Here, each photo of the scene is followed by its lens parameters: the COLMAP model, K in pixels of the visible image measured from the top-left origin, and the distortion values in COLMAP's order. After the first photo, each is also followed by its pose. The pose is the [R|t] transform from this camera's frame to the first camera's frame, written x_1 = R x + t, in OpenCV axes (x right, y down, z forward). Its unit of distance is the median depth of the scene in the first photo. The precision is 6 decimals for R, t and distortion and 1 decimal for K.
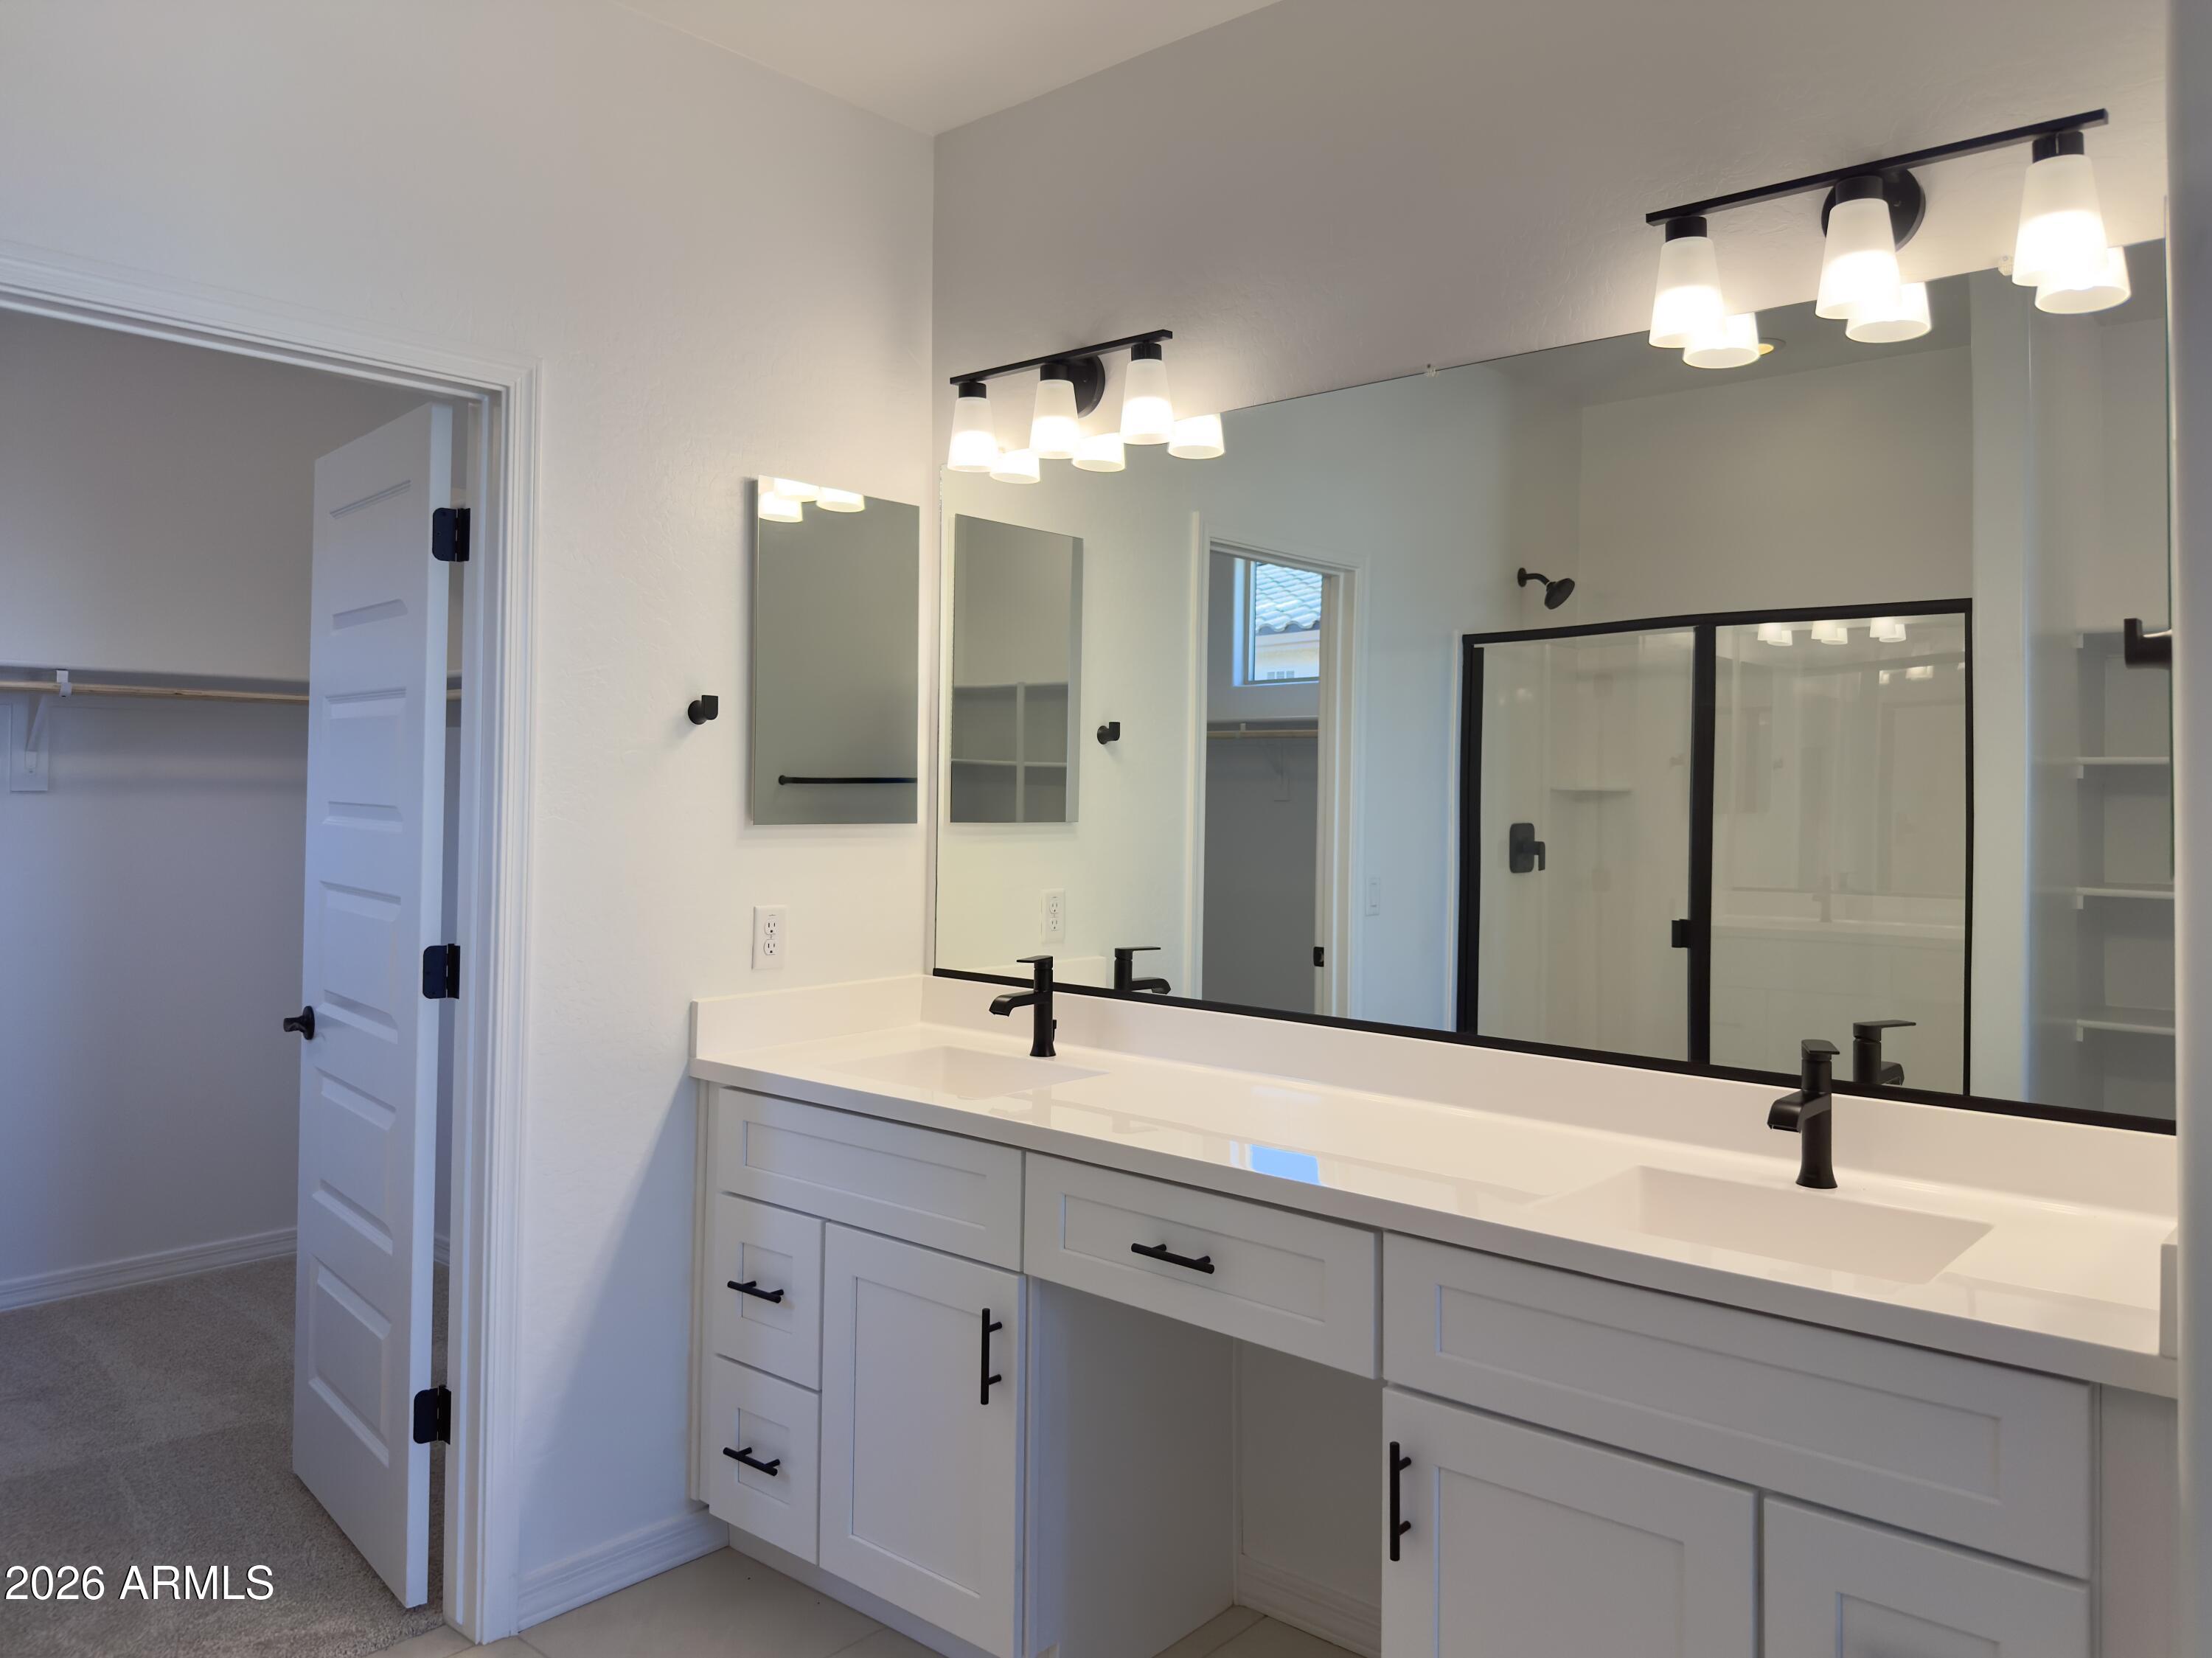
lens RADIAL K [[1559.3, 0, 1046.1], [0, 1559.3, 768.2], [0, 0, 1]] dist [0.046483, -0.036852]
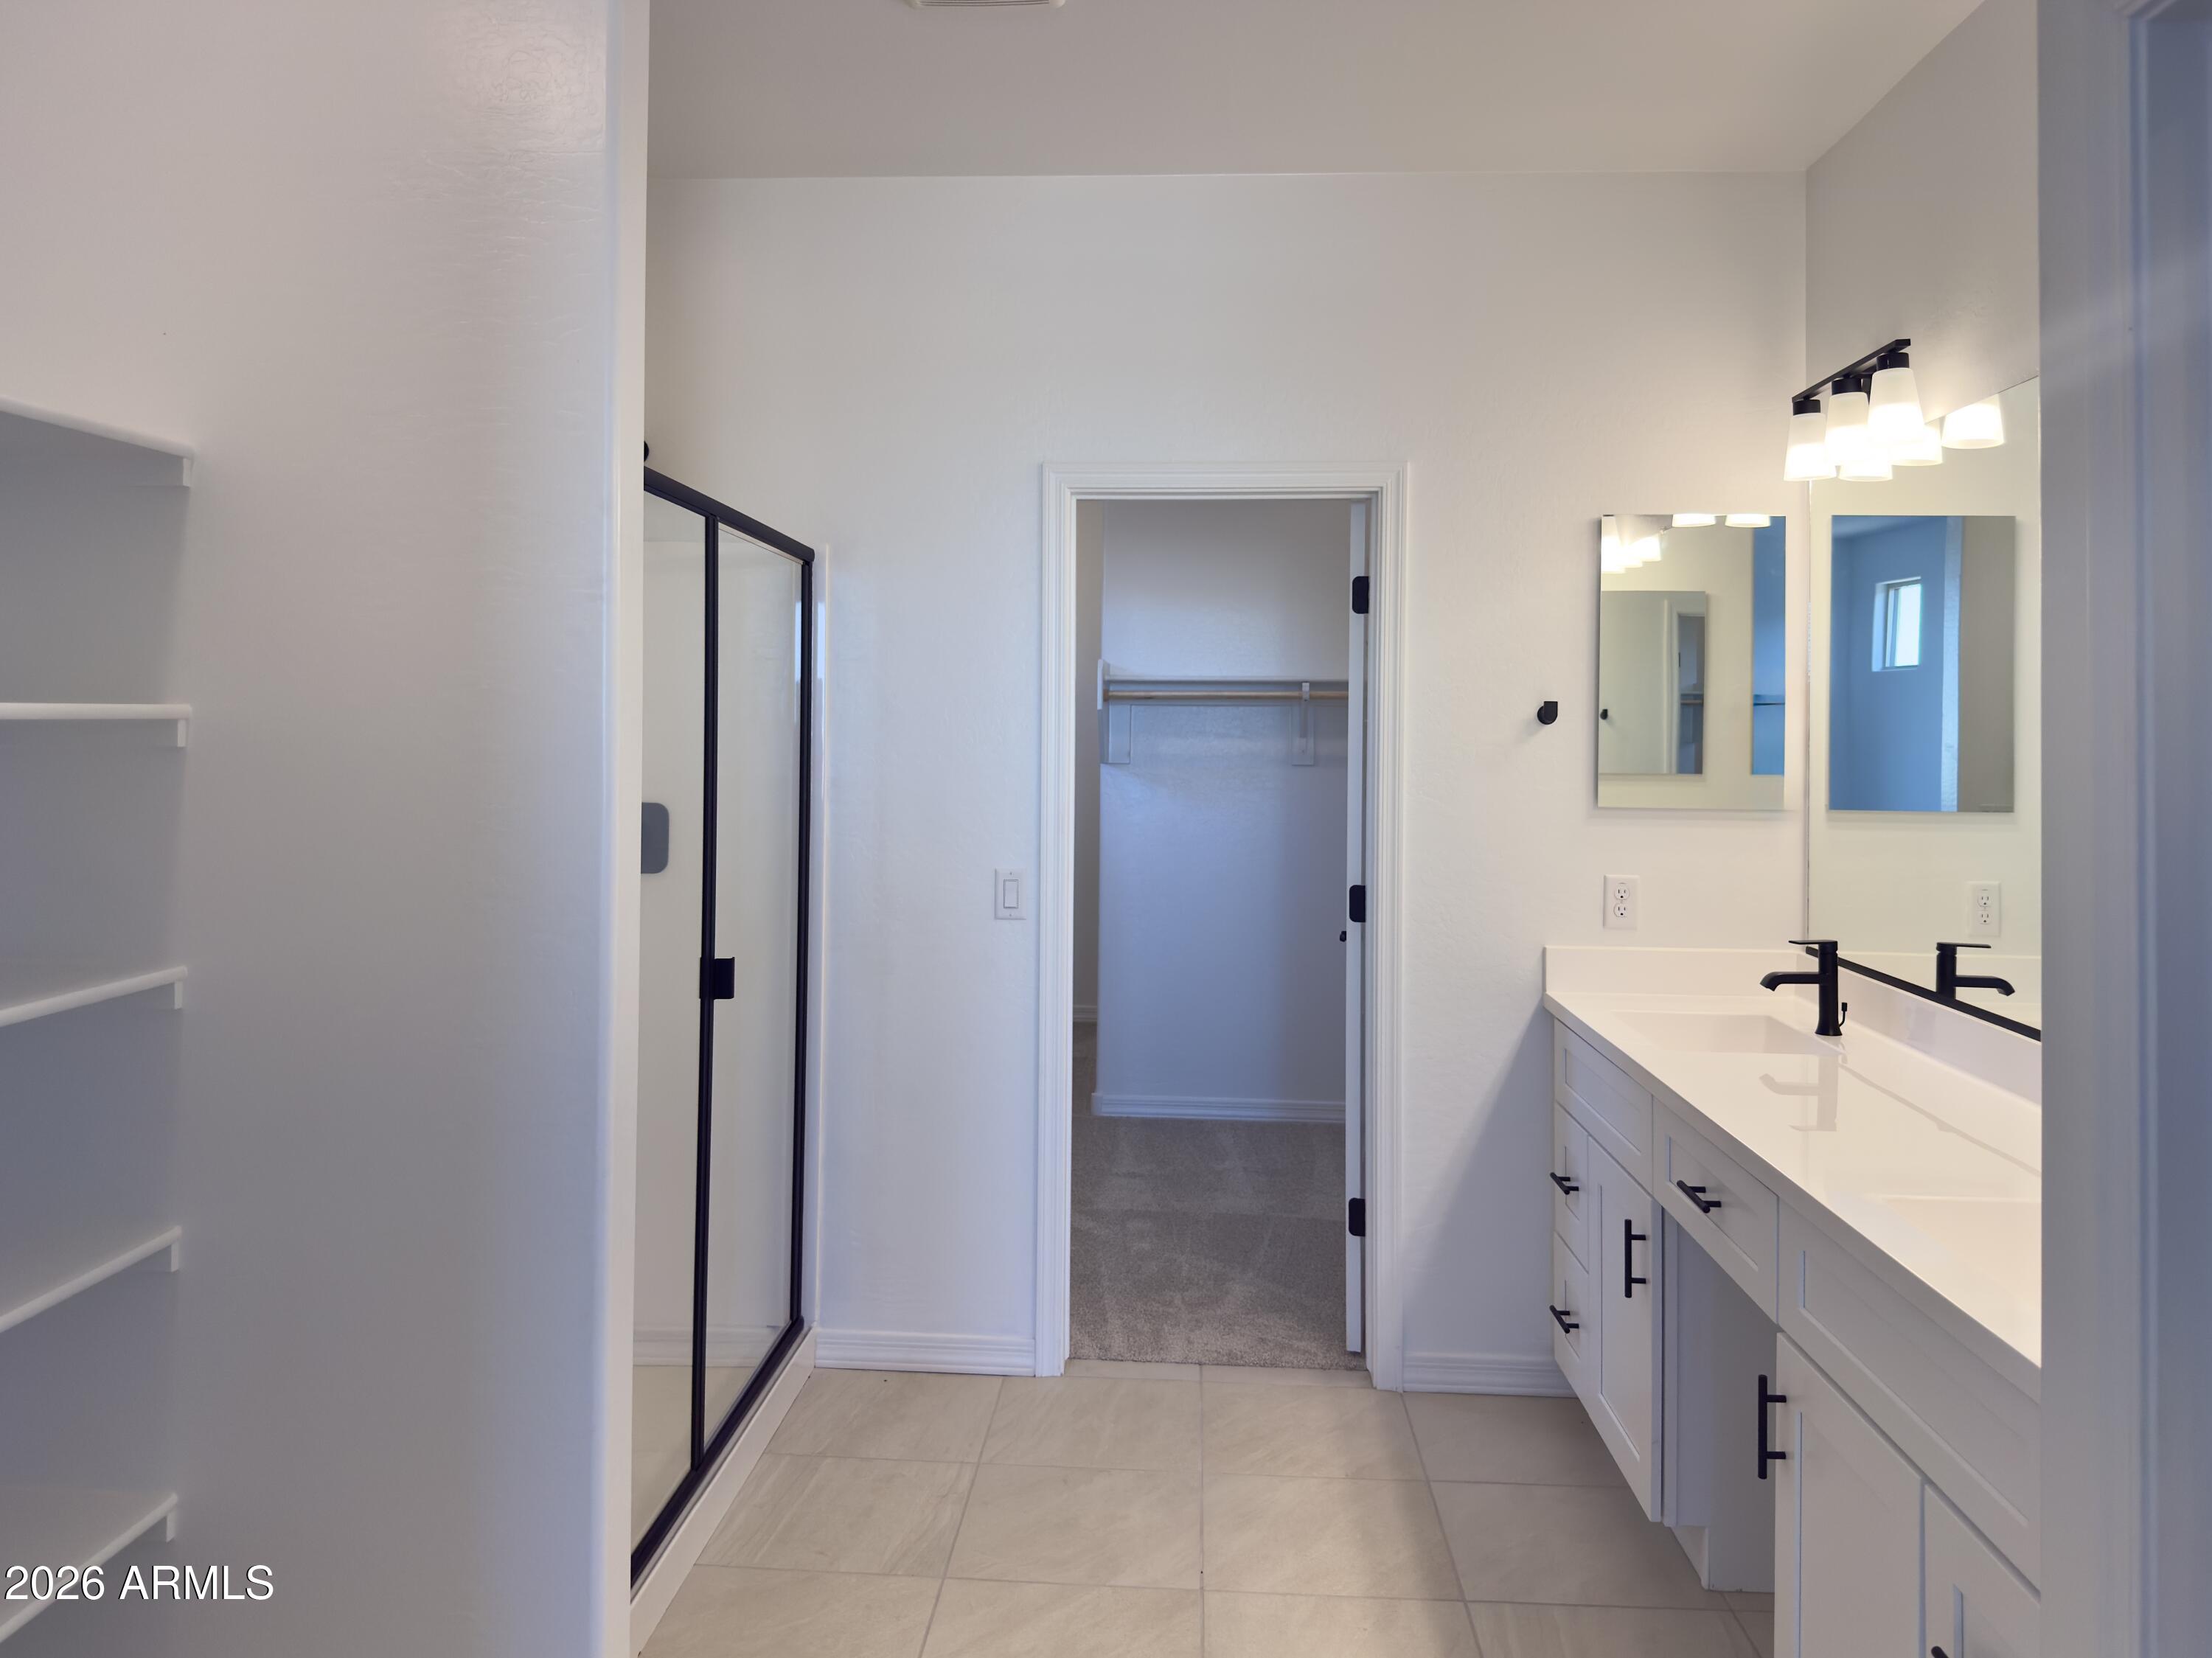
lens RADIAL K [[1542.5, 0, 1098.1], [0, 1542.5, 702.7], [0, 0, 1]] dist [0.037607, -0.003880]
pose [[0.627331, -0.021146, -0.778466, 0.514195], [0.009714, 0.999766, -0.019329, -0.025197], [0.778692, 0.004563, 0.627390, -0.051271]]
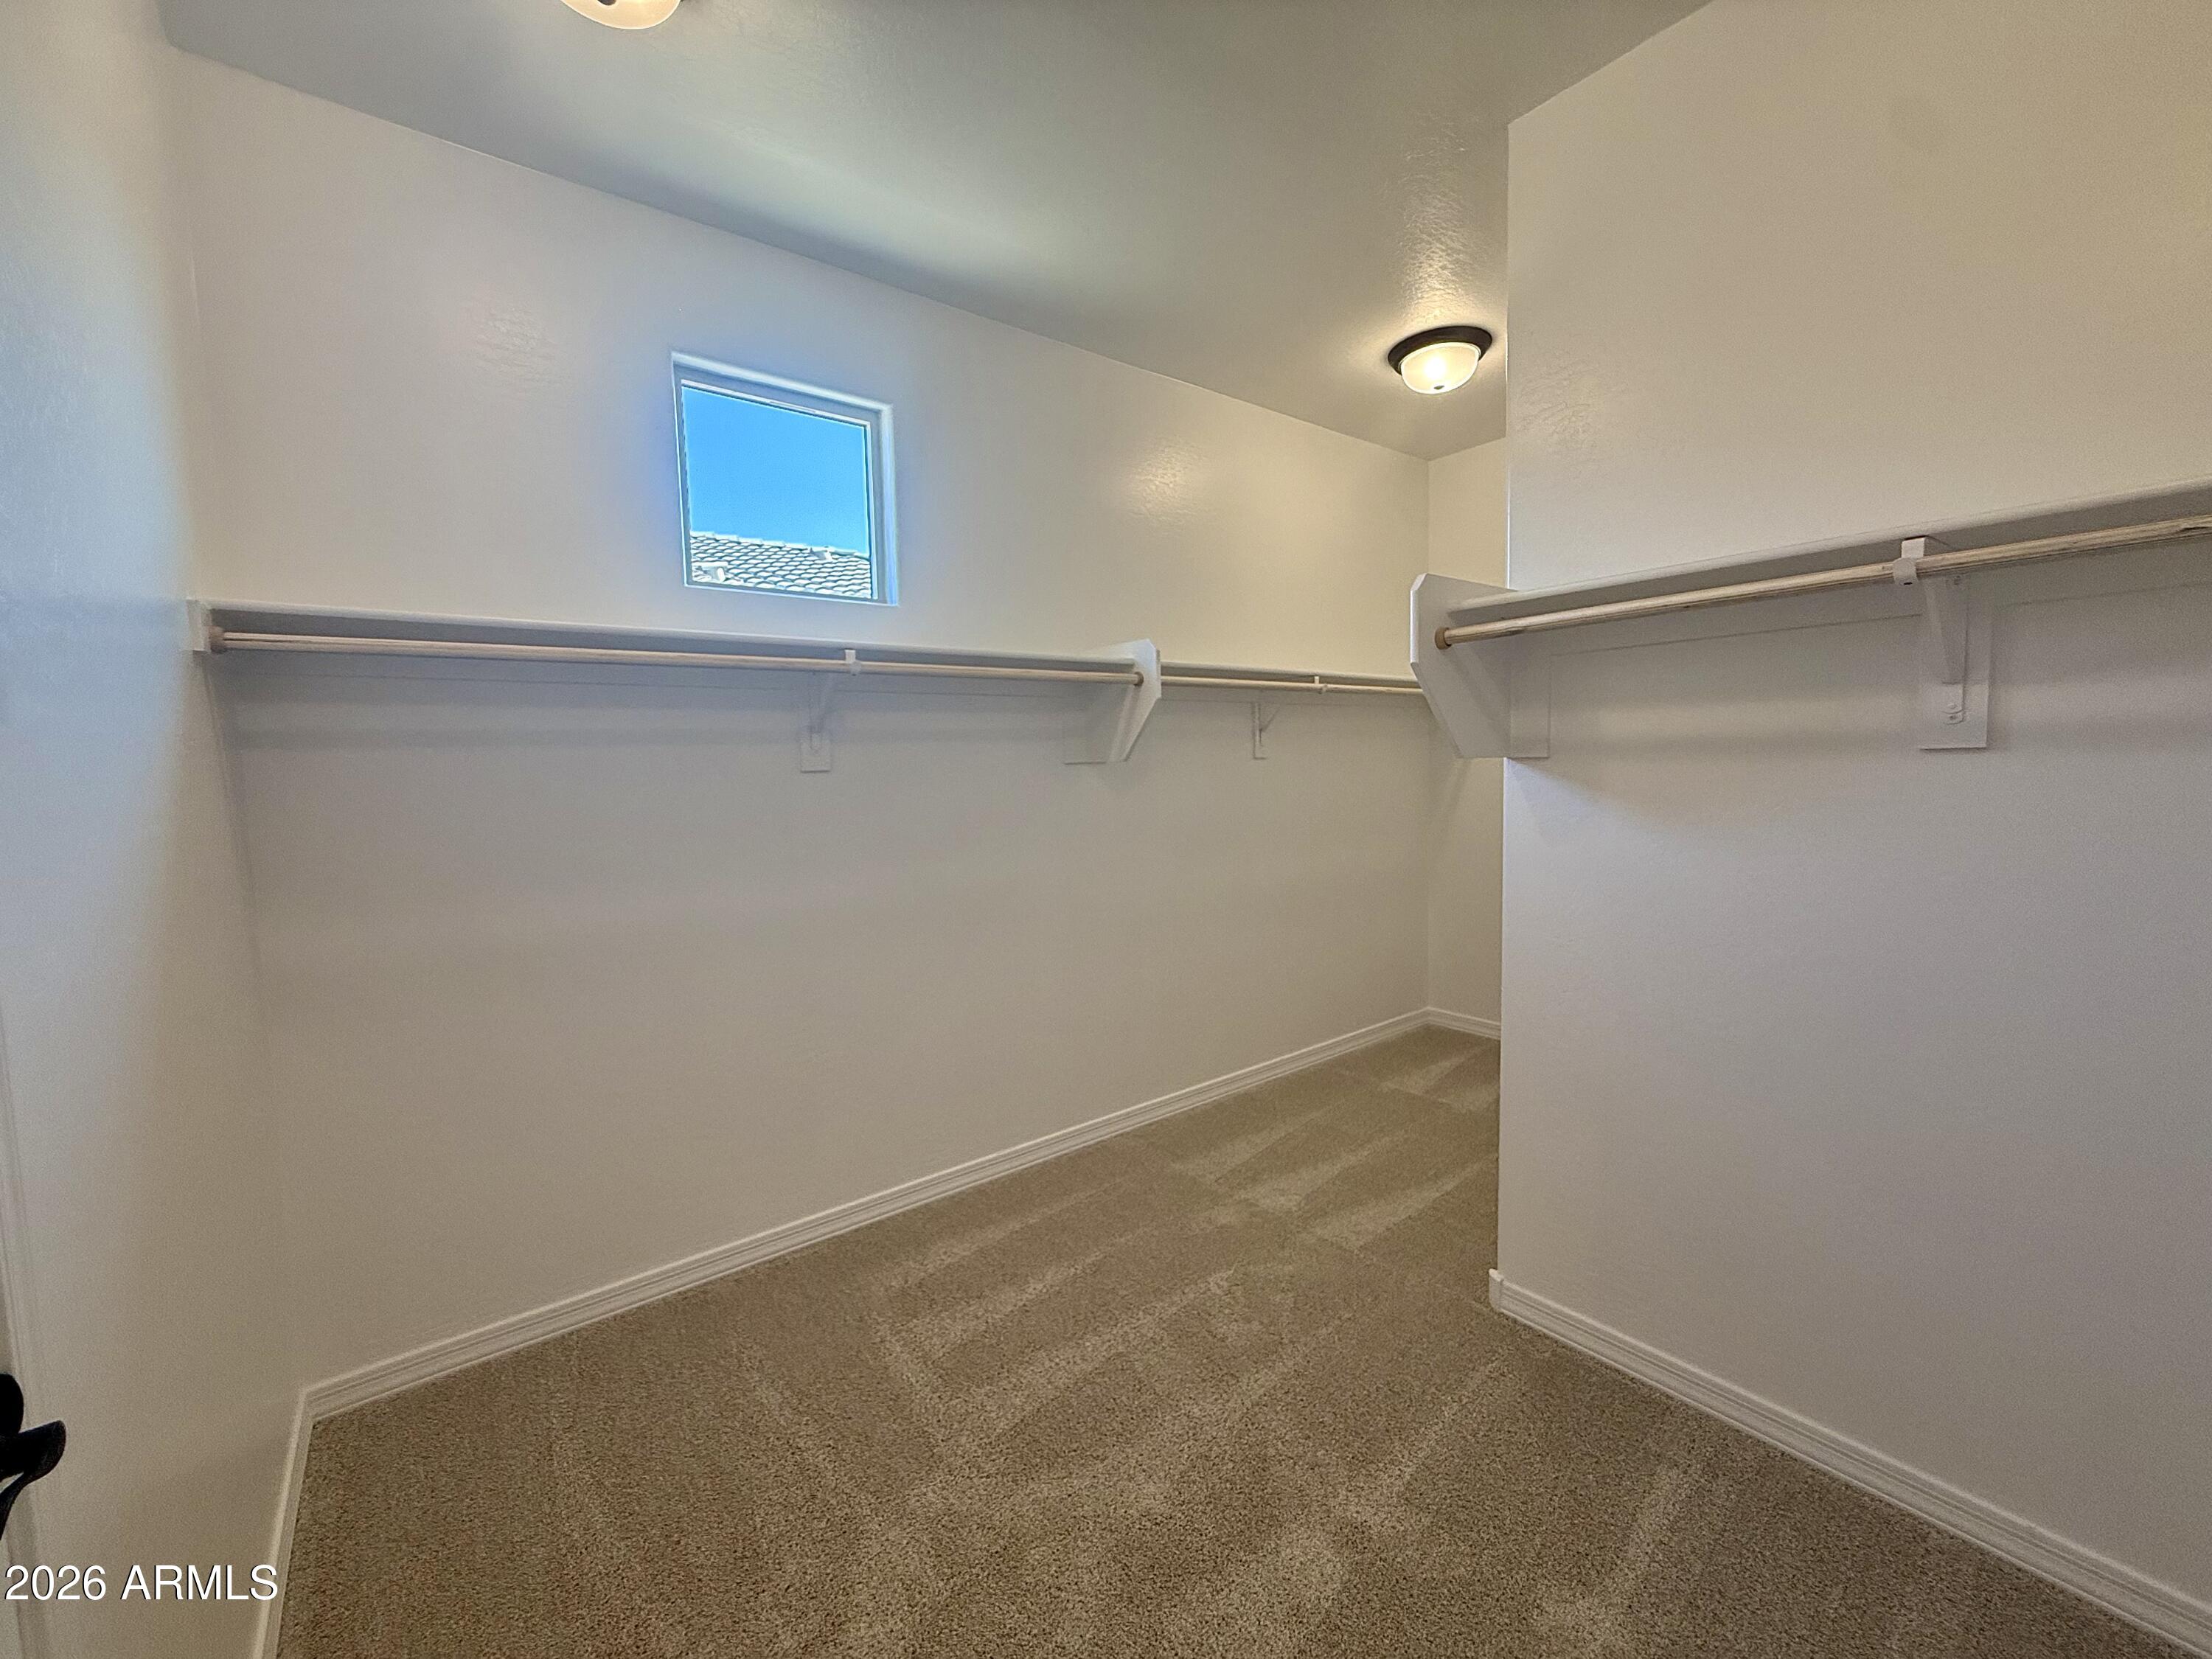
lens RADIAL K [[889.7, 0, 1106.0], [0, 889.7, 829.5], [0, 0, 1]] dist [0.000324, 0.000238]
pose [[-0.163692, 0.070127, -0.984016, -0.357473], [0.040211, 0.997116, 0.064371, 0.015895], [0.985692, -0.029032, -0.166040, 1.092364]]
